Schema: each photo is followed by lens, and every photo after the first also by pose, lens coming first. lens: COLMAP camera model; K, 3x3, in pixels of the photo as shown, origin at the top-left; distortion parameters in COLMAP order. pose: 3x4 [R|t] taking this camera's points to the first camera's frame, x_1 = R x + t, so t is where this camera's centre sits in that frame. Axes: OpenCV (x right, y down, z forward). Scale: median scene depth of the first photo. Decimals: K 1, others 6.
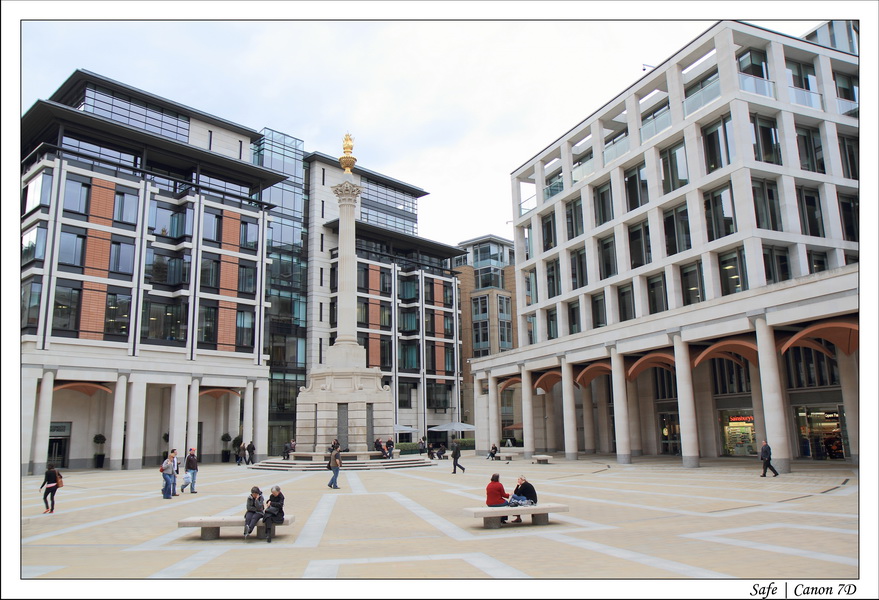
lens RADIAL K [[668.2, 0, 439.5], [0, 668.2, 300.0], [0, 0, 1]] dist [-0.092967, 0.098294]
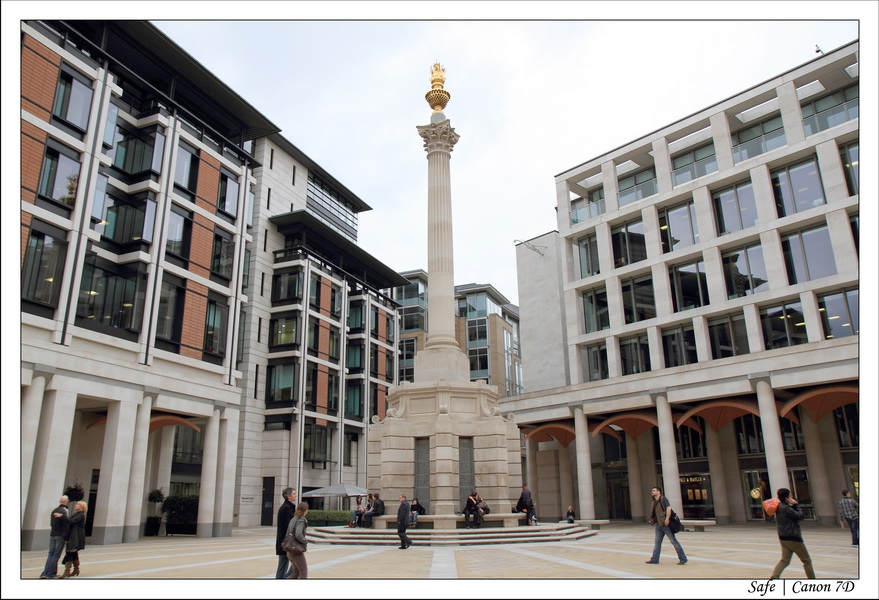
lens RADIAL K [[668.2, 0, 439.5], [0, 668.2, 300.0], [0, 0, 1]] dist [-0.092967, 0.098294]
pose [[0.944011, 0.105952, 0.312437, -0.273971], [-0.070242, 0.989862, -0.123446, 0.076508], [-0.322349, 0.094588, 0.941883, 0.284853]]
